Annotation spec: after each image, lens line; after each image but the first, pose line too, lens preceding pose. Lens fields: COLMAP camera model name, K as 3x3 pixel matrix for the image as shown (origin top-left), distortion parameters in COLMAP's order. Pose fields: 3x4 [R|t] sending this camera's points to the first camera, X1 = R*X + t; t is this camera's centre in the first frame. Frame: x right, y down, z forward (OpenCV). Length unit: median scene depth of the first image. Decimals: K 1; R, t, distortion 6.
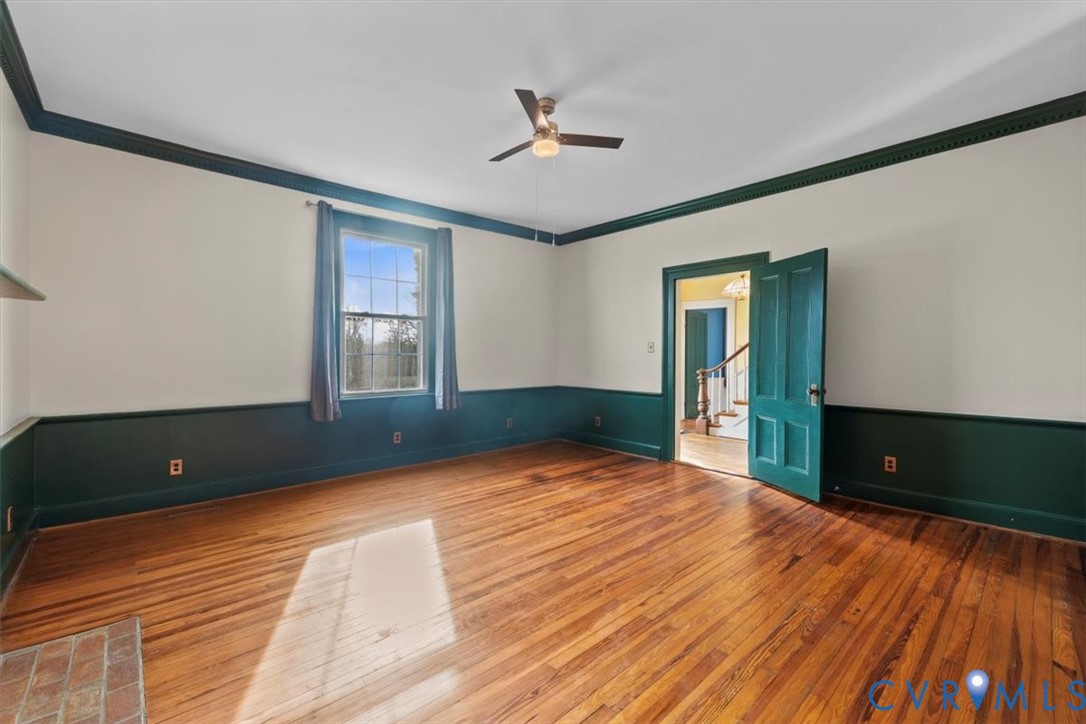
lens RADIAL K [[456.6, 0, 545.0], [0, 456.6, 359.2], [0, 0, 1]] dist [0.000461, 0.000097]
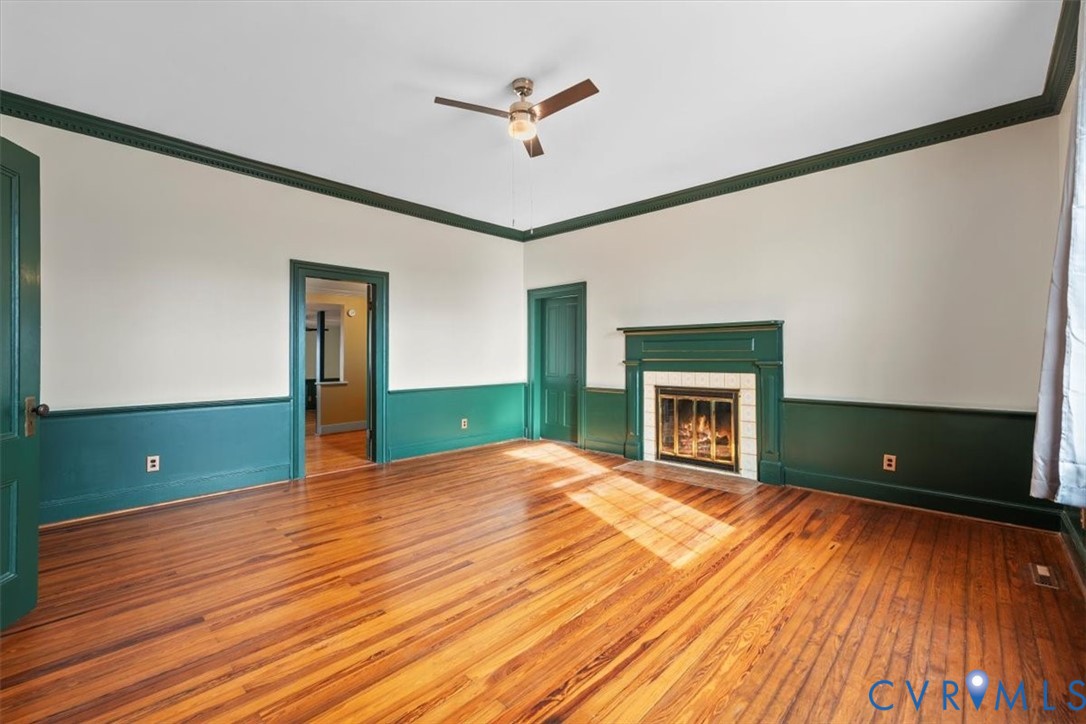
lens RADIAL K [[456.6, 0, 545.0], [0, 456.6, 359.2], [0, 0, 1]] dist [0.000461, 0.000097]
pose [[-0.997075, -0.000519, -0.076427, 0.024291], [-0.001634, 0.999893, 0.014526, 0.000811], [0.076412, 0.014608, -0.996969, 1.809499]]
